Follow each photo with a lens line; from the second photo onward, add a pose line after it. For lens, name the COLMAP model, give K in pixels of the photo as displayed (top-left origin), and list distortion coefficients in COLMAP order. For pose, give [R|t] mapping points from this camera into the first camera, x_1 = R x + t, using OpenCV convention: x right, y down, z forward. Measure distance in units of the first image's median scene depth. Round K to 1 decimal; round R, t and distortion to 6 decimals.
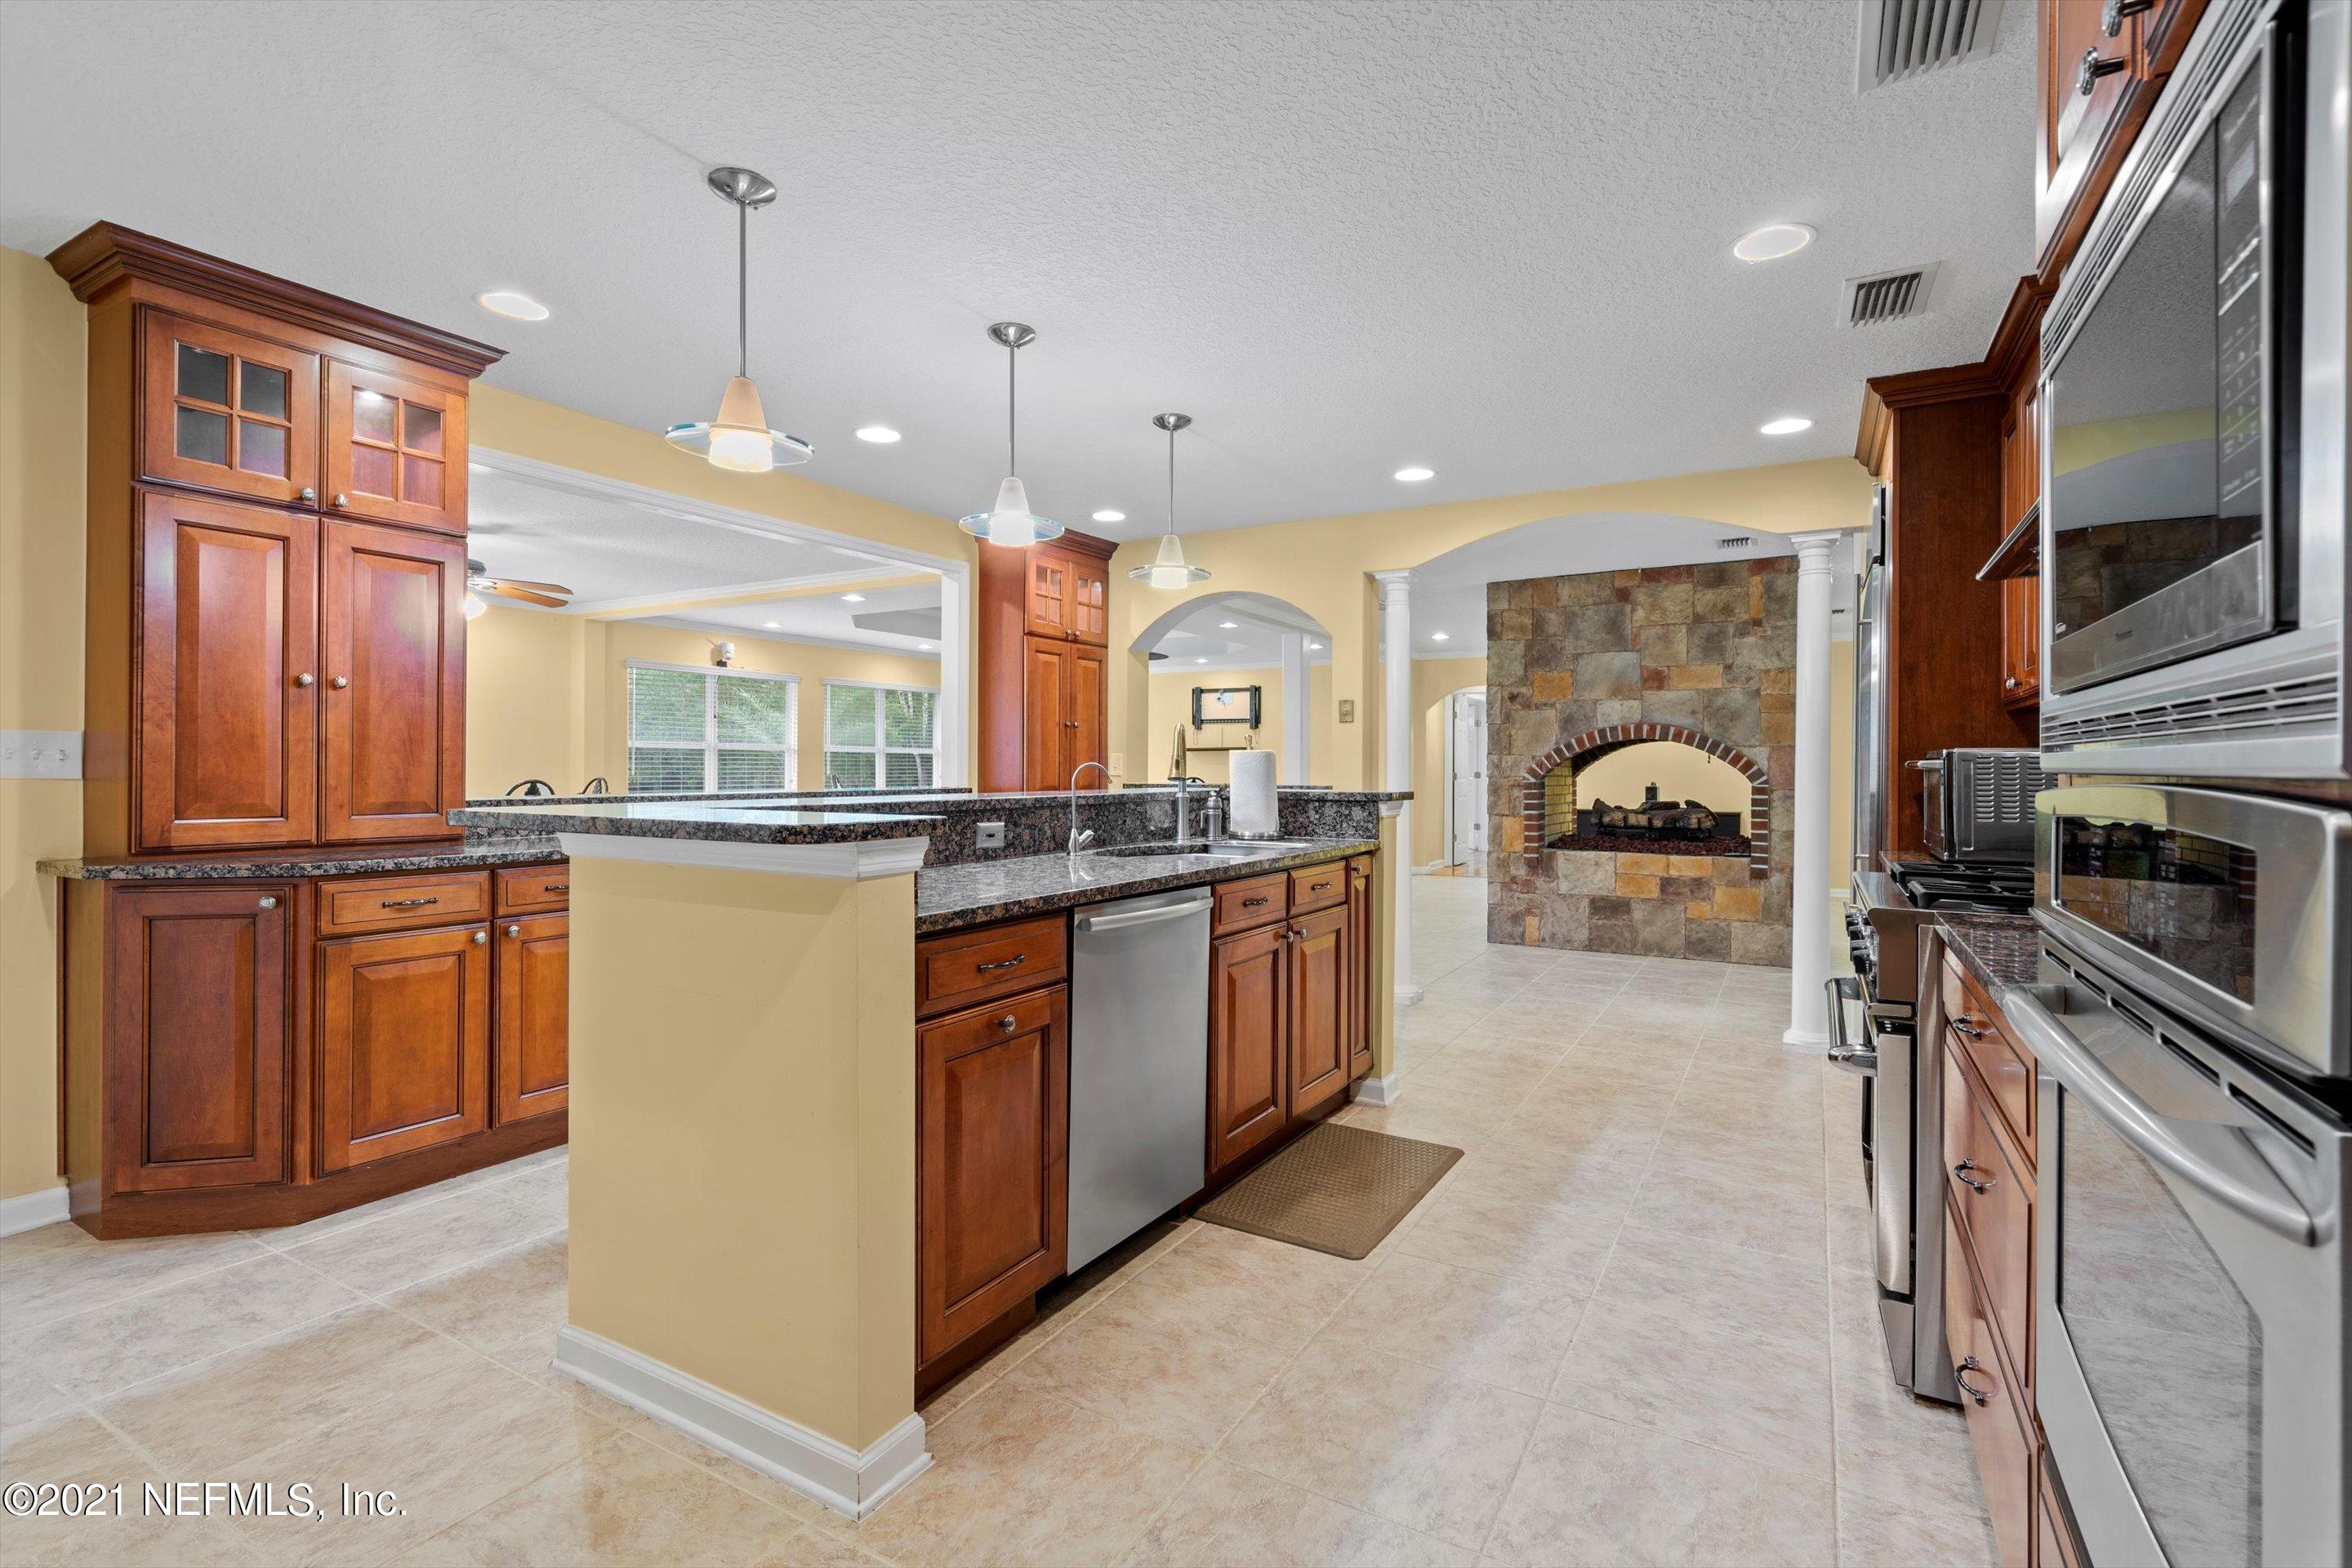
lens RADIAL K [[1077.1, 0, 1169.7], [0, 1077.1, 767.6], [0, 0, 1]] dist [-0.010978, 0.001990]
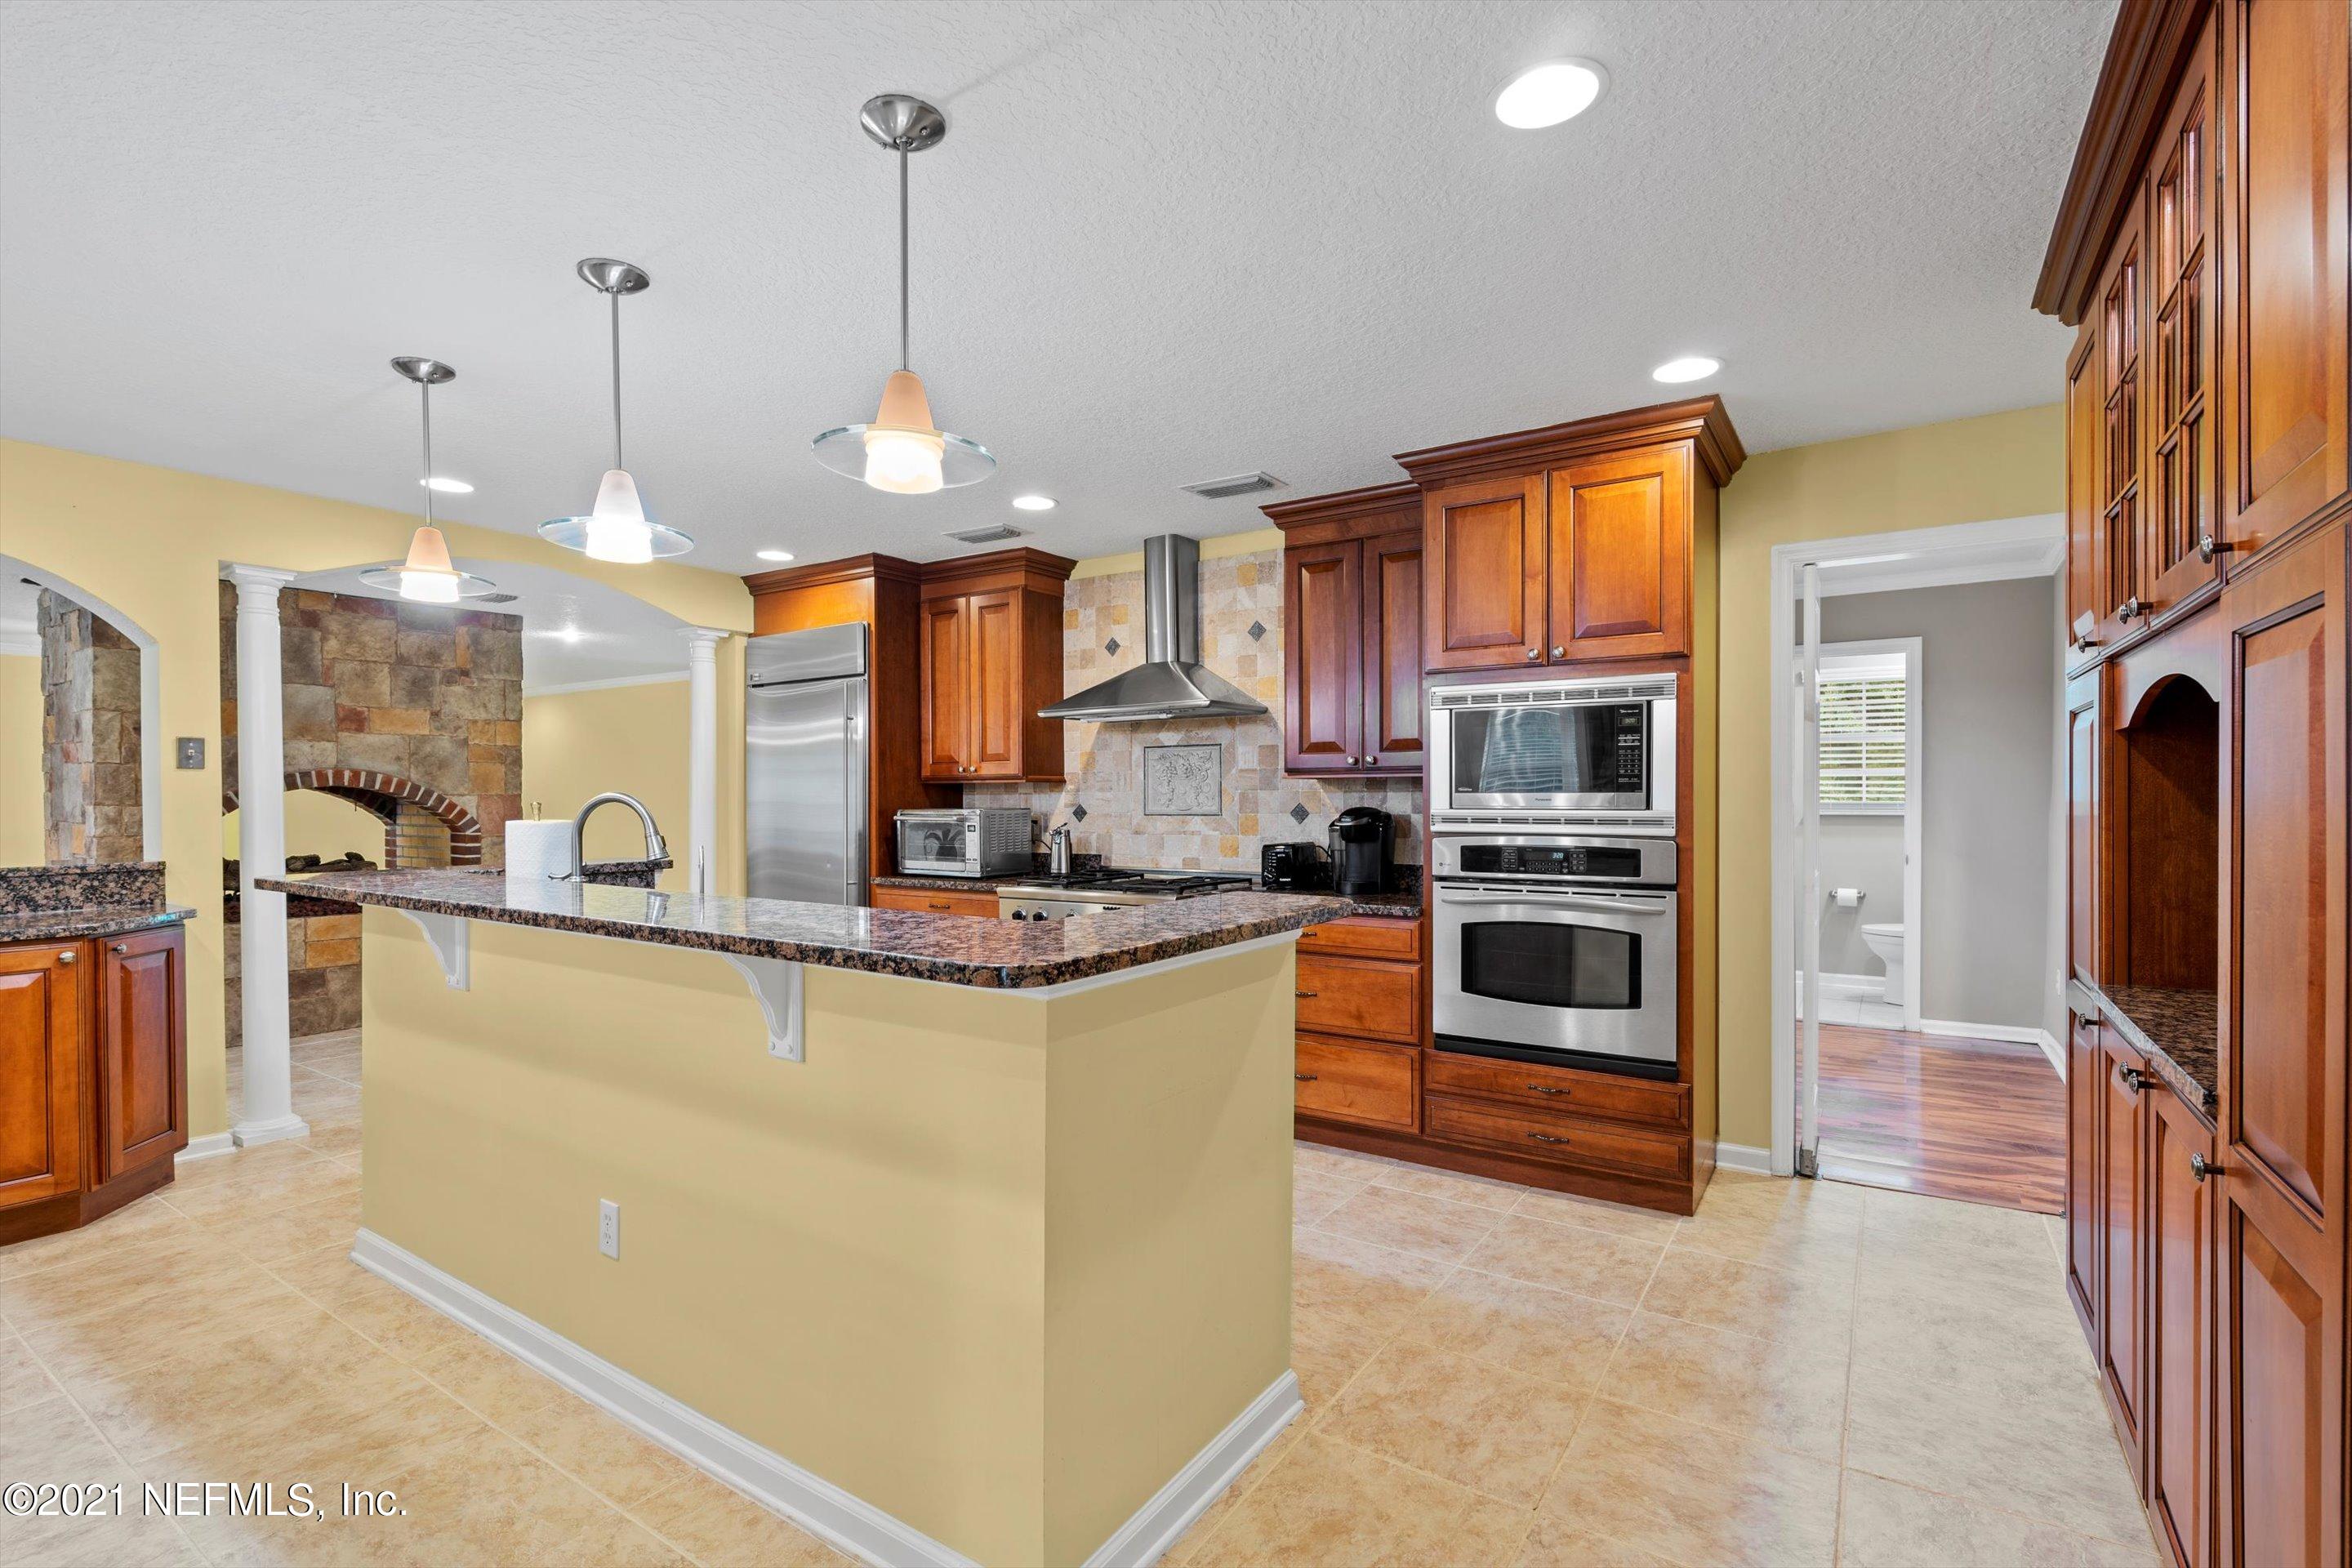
lens RADIAL K [[1077.1, 0, 1174.9], [0, 1077.1, 796.6], [0, 0, 1]] dist [-0.010978, 0.001990]
pose [[0.051464, -0.006056, 0.998657, -0.709117], [0.003309, 0.999977, 0.005894, -0.036766], [-0.998669, 0.003001, 0.051483, 0.464122]]
